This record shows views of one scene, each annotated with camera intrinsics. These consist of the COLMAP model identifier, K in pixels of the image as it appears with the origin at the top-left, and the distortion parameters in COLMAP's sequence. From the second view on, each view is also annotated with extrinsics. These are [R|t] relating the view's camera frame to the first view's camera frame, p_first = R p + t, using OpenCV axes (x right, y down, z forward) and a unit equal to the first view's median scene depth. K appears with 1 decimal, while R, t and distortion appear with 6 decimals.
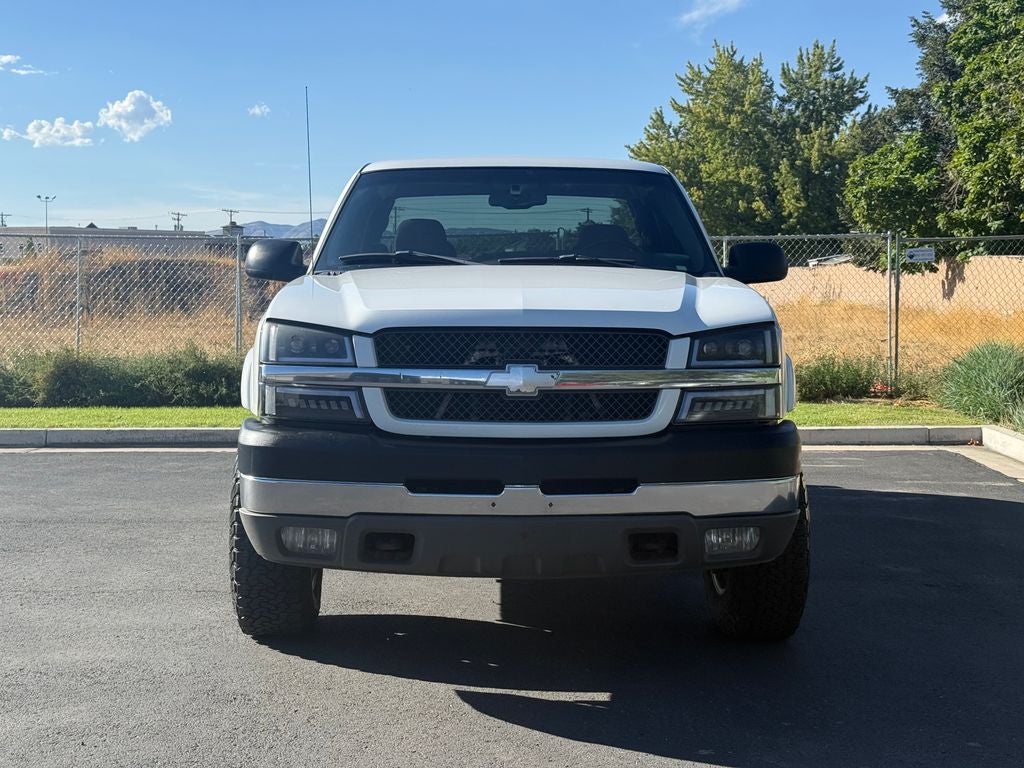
lens RADIAL K [[1414.7, 0, 514.0], [0, 1414.7, 378.7], [0, 0, 1]] dist [0.103393, 0.000000]
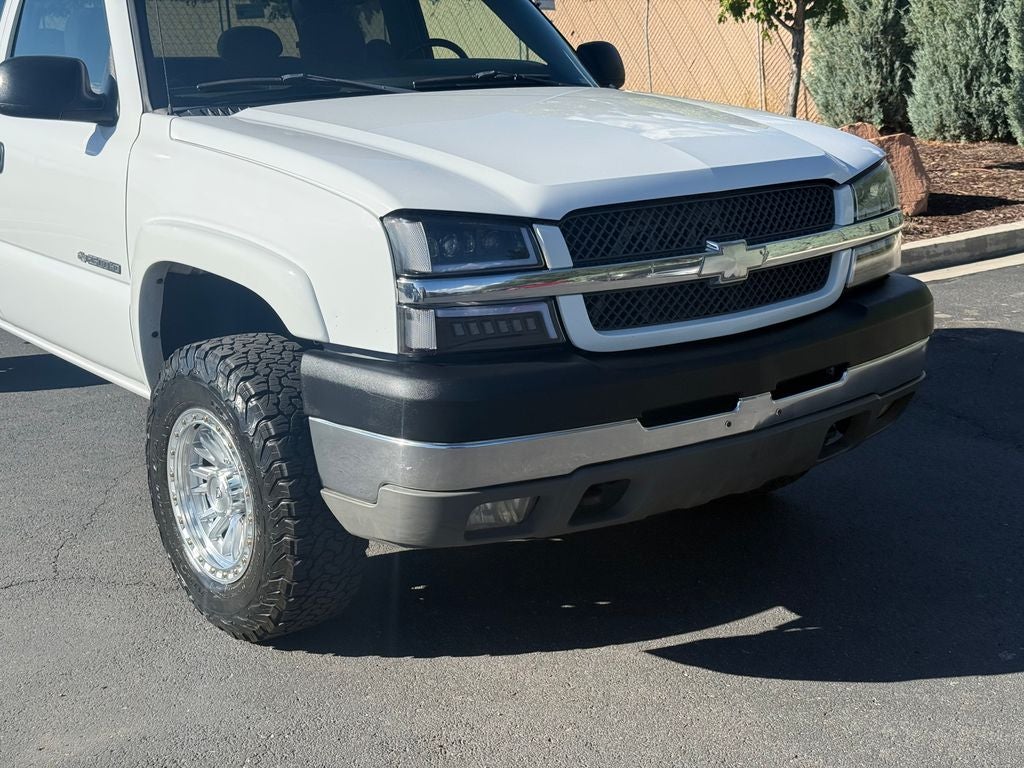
lens RADIAL K [[1414.7, 0, 510.9], [0, 1414.7, 387.7], [0, 0, 1]] dist [0.103393, 0.000000]
pose [[0.805724, -0.168349, 0.567862, -0.543304], [0.057576, 0.976477, 0.207795, -0.099708], [-0.589486, -0.134730, 0.796464, 0.431168]]
